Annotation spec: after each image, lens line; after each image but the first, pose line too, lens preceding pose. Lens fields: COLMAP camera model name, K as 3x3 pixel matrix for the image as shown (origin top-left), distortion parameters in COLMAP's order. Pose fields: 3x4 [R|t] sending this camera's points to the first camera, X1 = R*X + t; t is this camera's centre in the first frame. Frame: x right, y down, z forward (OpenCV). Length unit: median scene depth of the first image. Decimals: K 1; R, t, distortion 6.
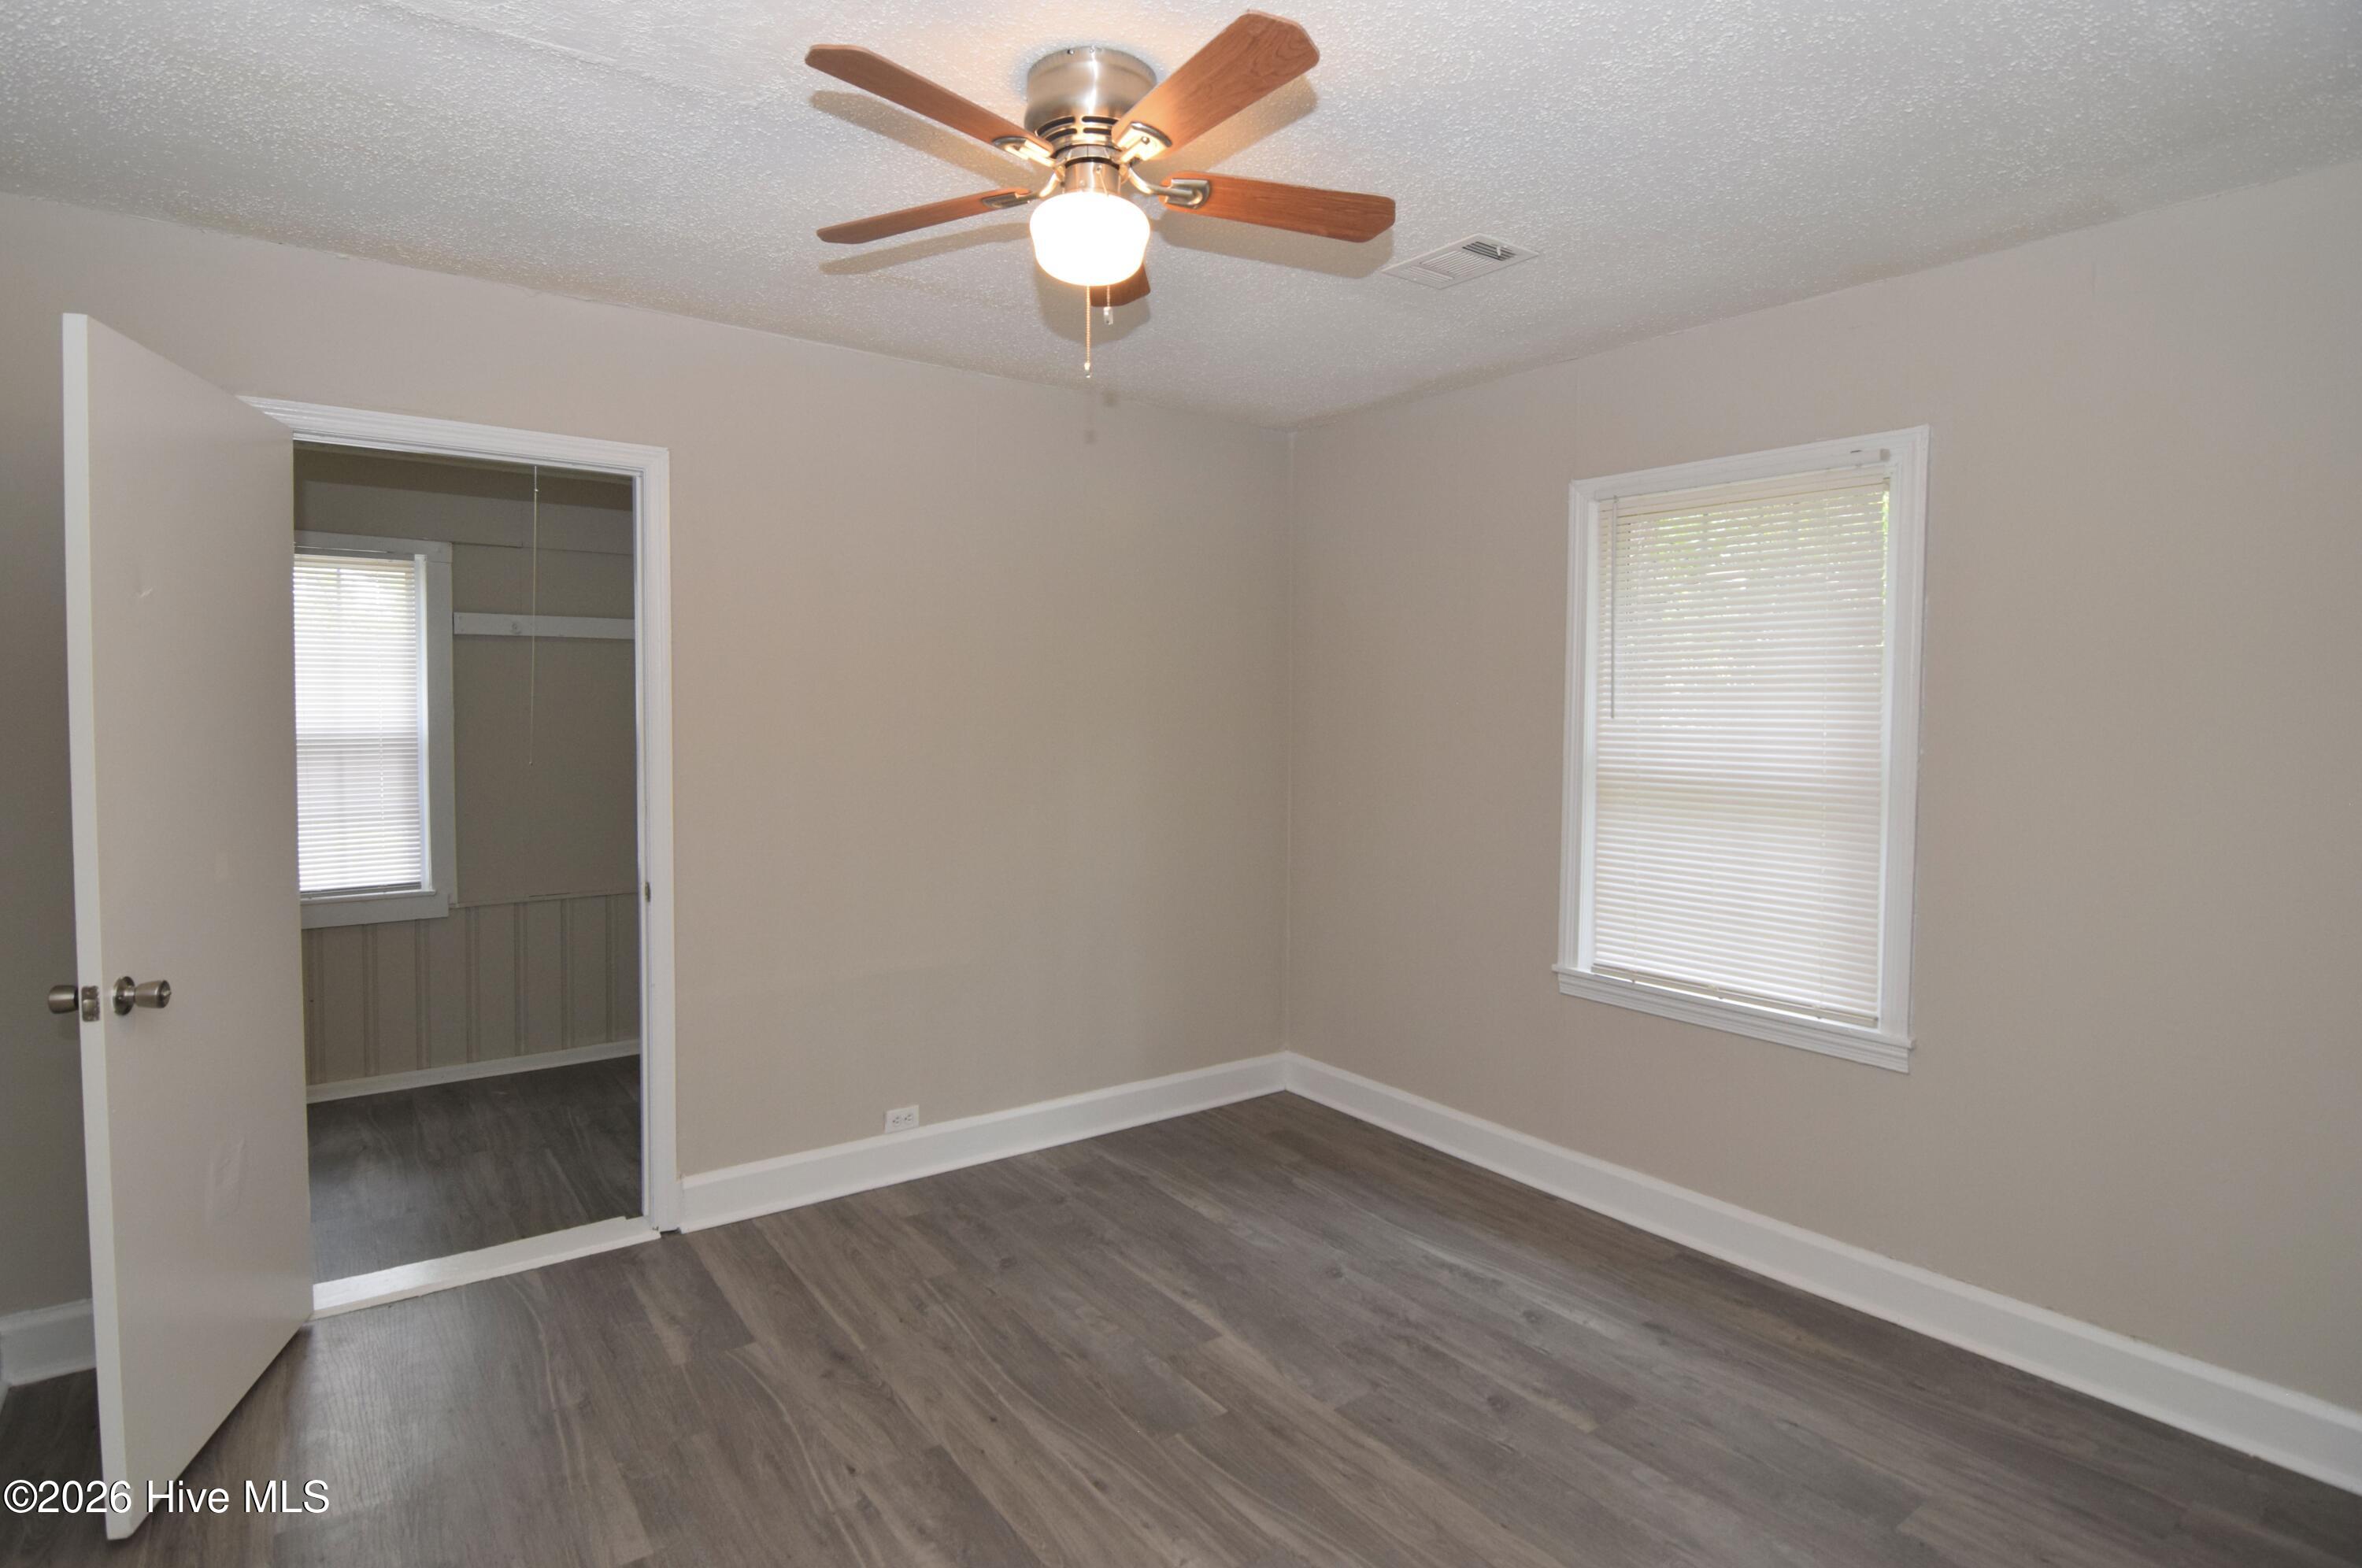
lens RADIAL K [[1182.3, 0, 1165.7], [0, 1182.3, 770.1], [0, 0, 1]] dist [-0.000997, -0.014755]
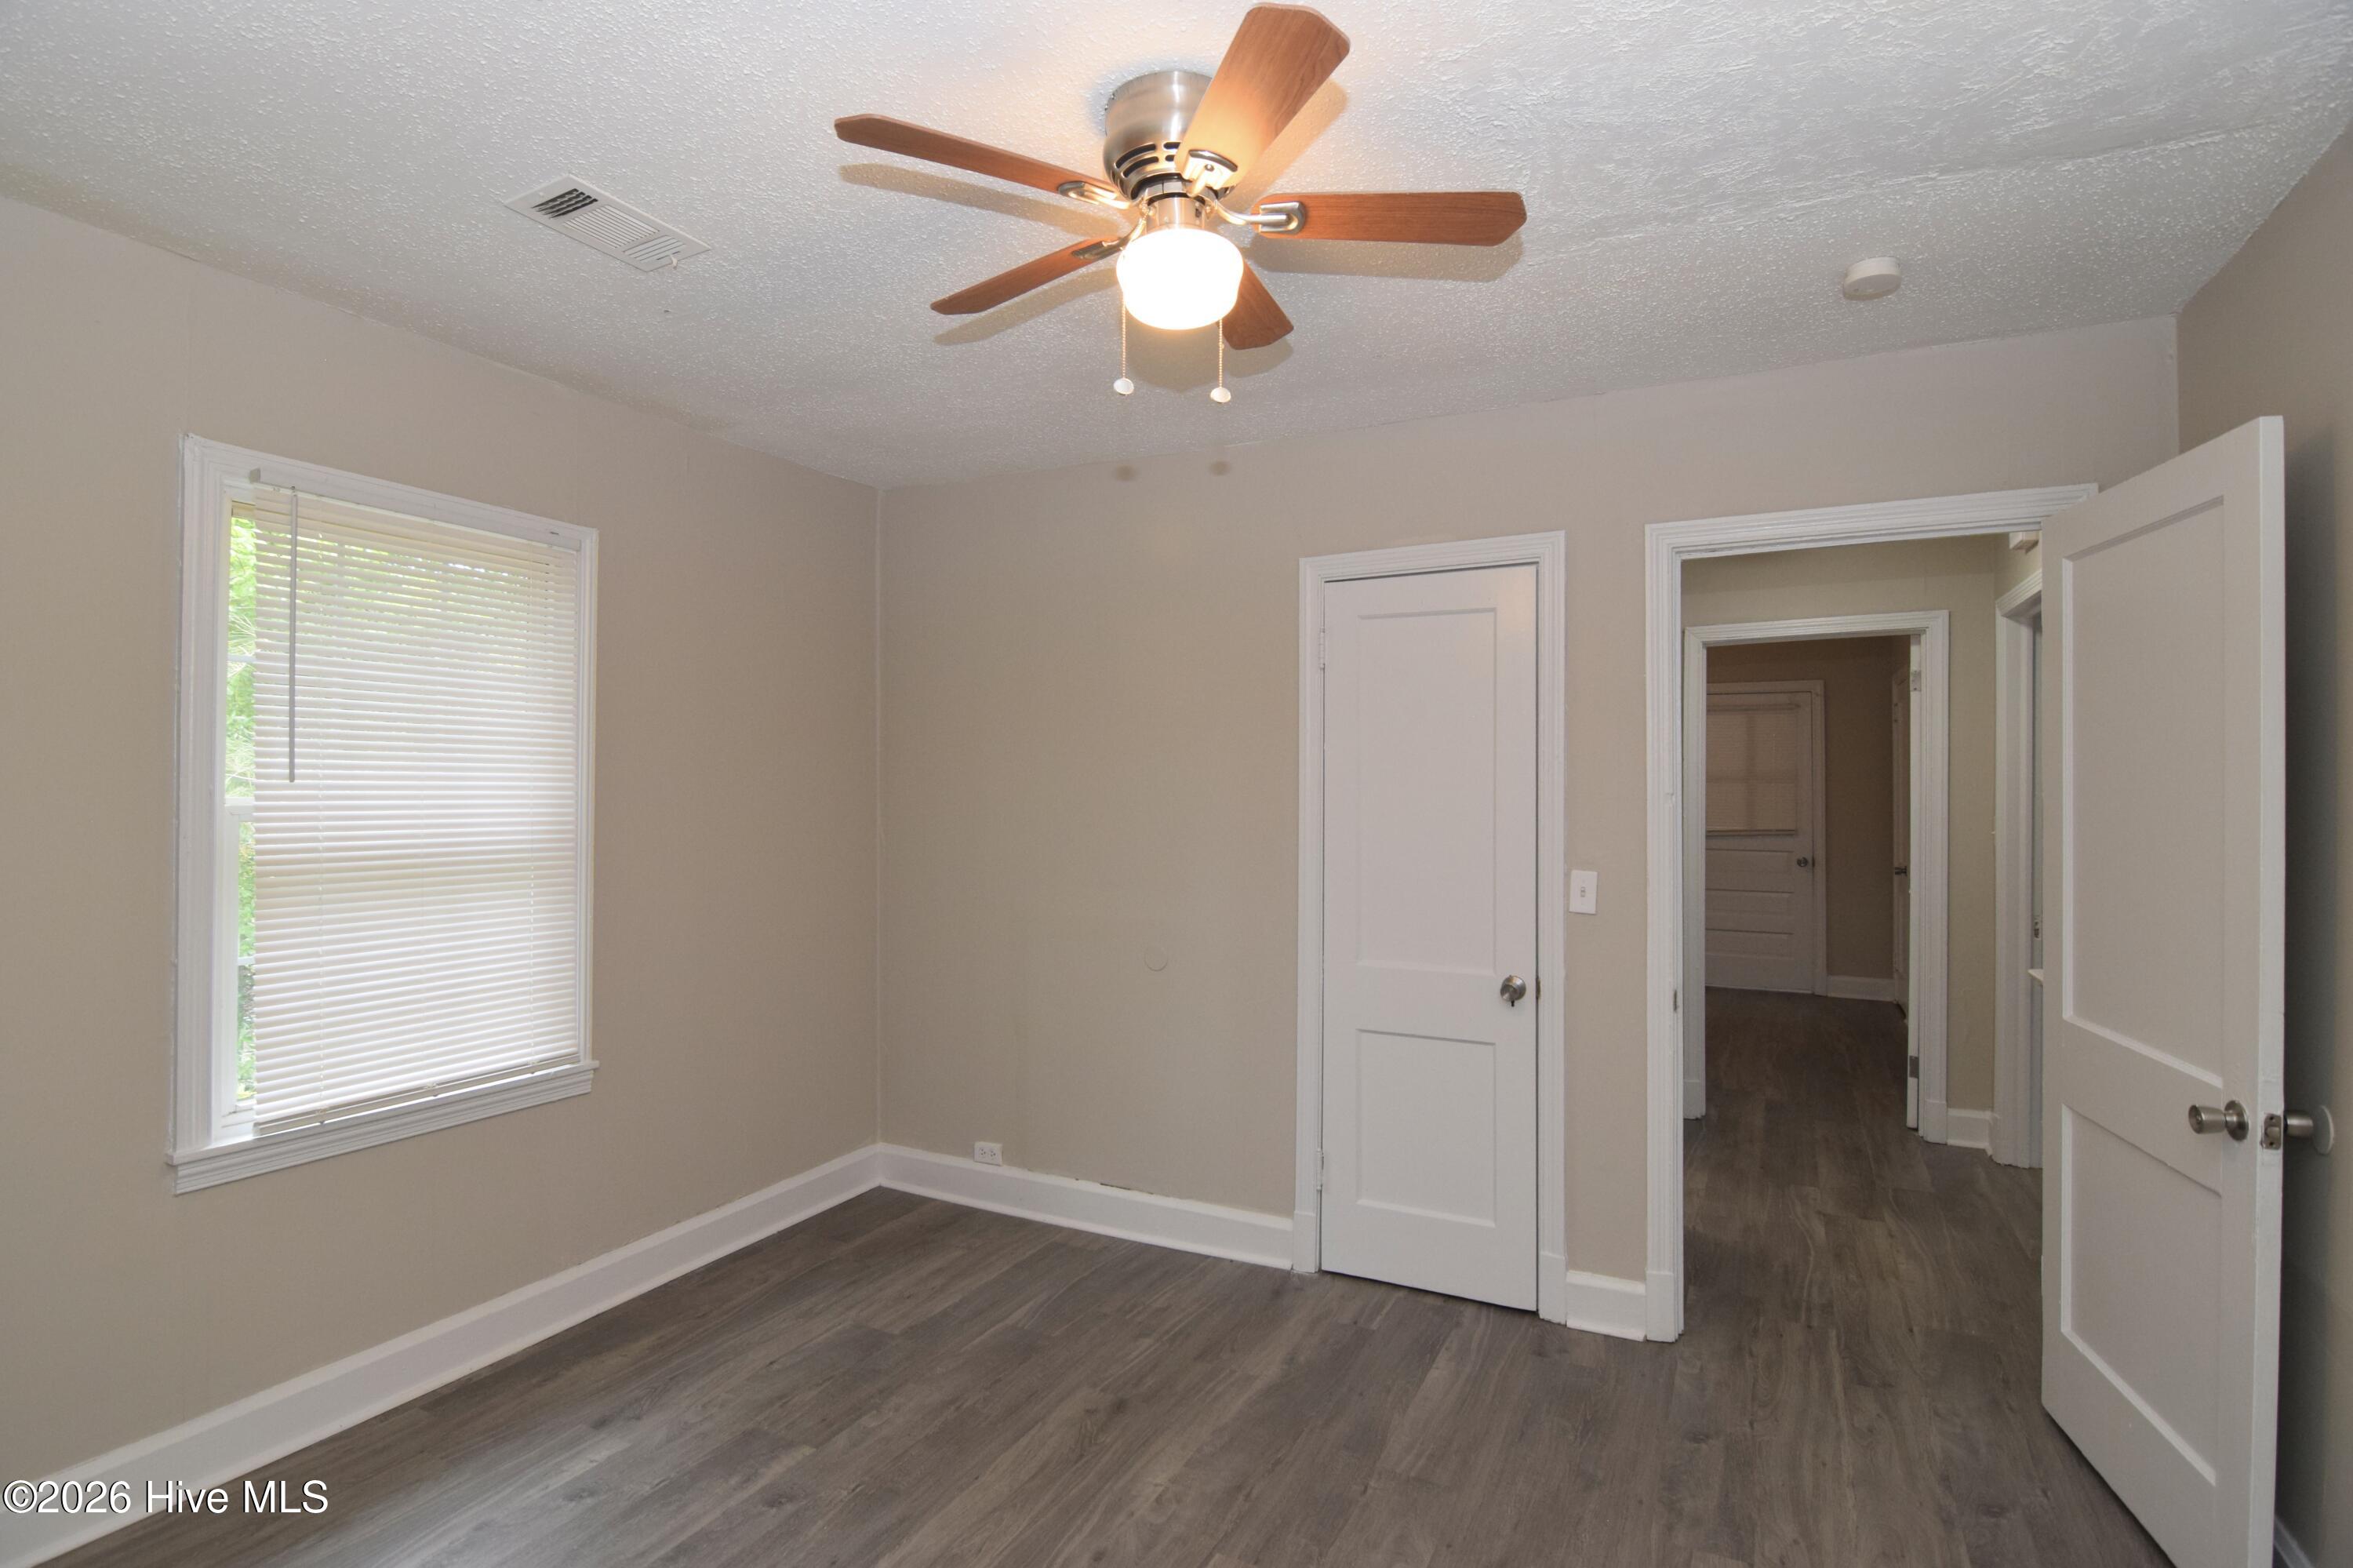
lens RADIAL K [[1141.8, 0, 1173.7], [0, 1141.8, 768.4], [0, 0, 1]] dist [-0.000275, -0.012916]
pose [[-0.443587, -0.002075, 0.896229, -0.980365], [0.027927, 0.999480, 0.016137, -0.092031], [-0.895796, 0.032187, -0.443299, 1.567786]]
